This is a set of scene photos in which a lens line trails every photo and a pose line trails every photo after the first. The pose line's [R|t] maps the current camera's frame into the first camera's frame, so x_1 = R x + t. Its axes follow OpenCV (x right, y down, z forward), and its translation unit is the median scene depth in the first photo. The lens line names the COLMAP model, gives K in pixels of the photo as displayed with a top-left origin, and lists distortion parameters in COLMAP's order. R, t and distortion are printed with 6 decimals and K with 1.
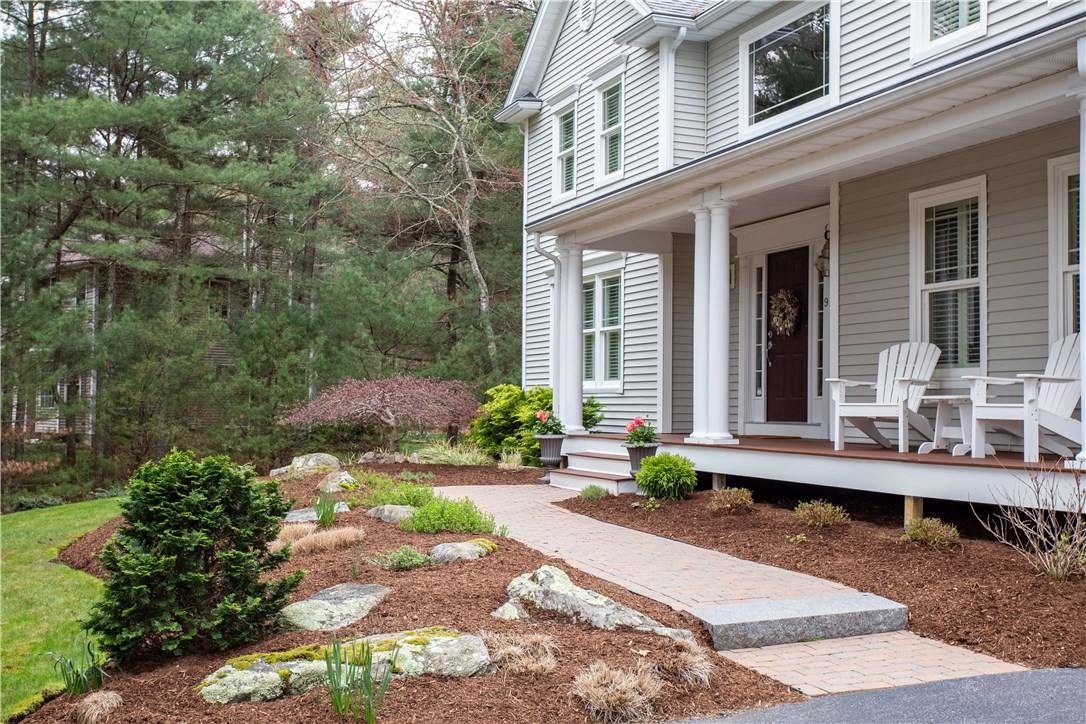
lens RADIAL K [[1182.5, 0, 541.6], [0, 1182.5, 362.7], [0, 0, 1]] dist [0.030336, 0.000000]
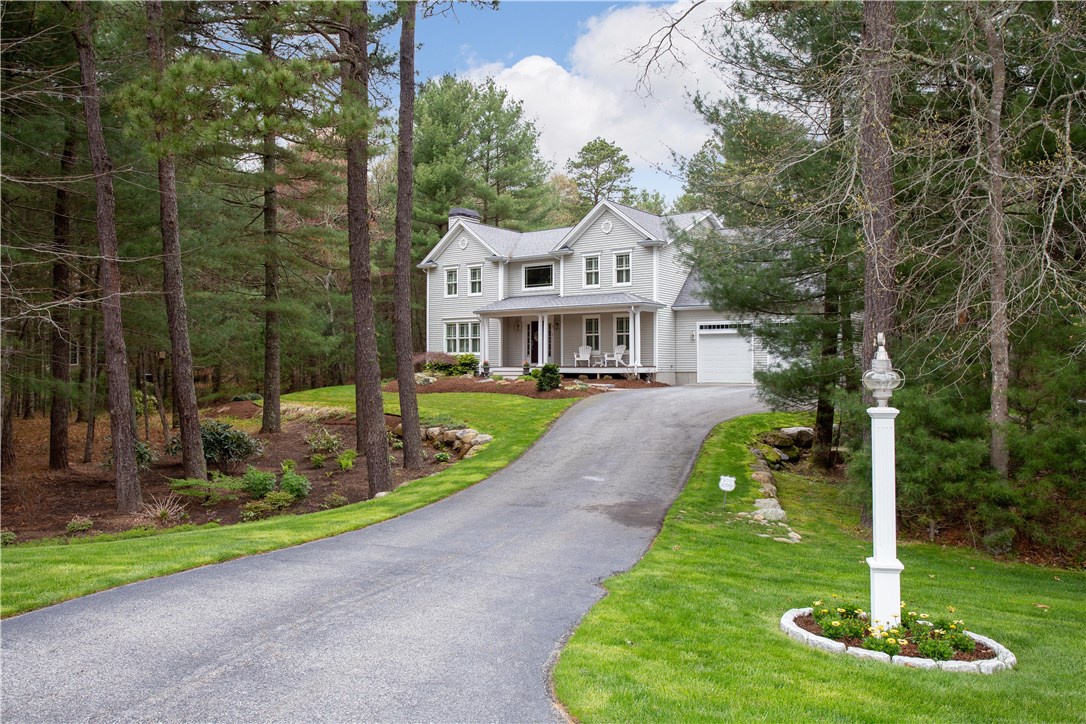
lens RADIAL K [[870.7, 0, 542.0], [0, 870.7, 360.4], [0, 0, 1]] dist [0.002743, 0.000519]
pose [[0.842785, -0.007511, 0.538198, -1.398882], [-0.009991, 0.999512, 0.029594, -0.047494], [-0.538158, -0.030319, 0.842298, -1.543493]]
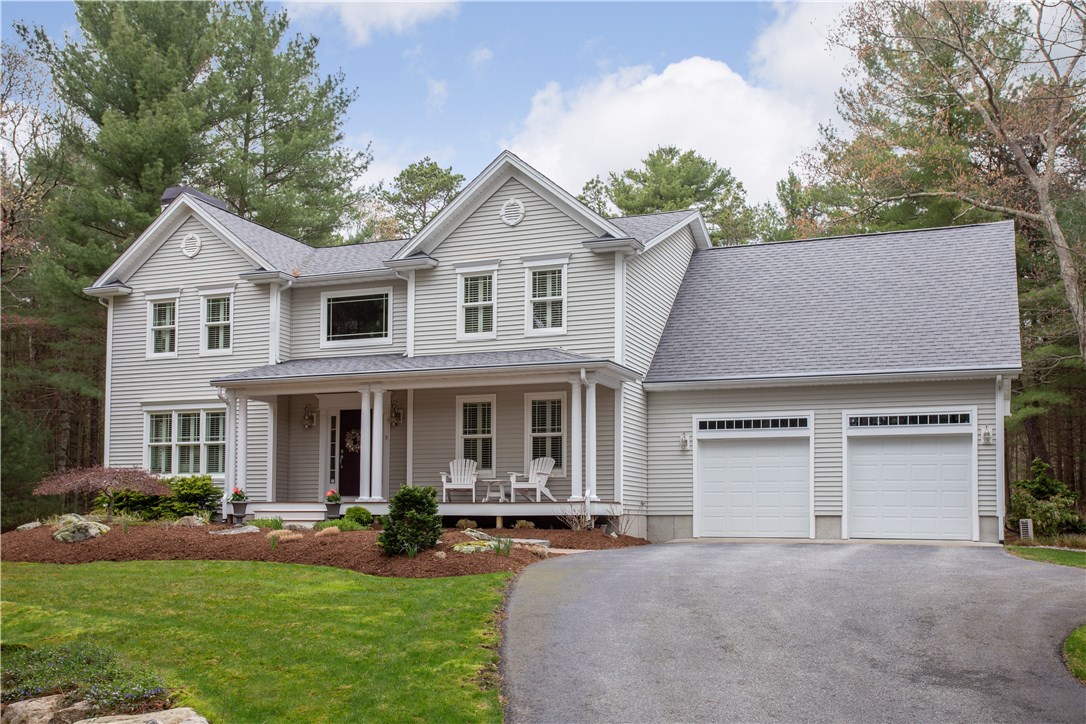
lens RADIAL K [[1009.2, 0, 615.9], [0, 1009.2, 491.6], [0, 0, 1]] dist [-0.004530, 0.000000]
pose [[0.646233, 0.016578, 0.762960, -0.791741], [-0.025712, 0.999669, 0.000057, 0.030916], [-0.762707, -0.019654, 0.646446, -0.424207]]
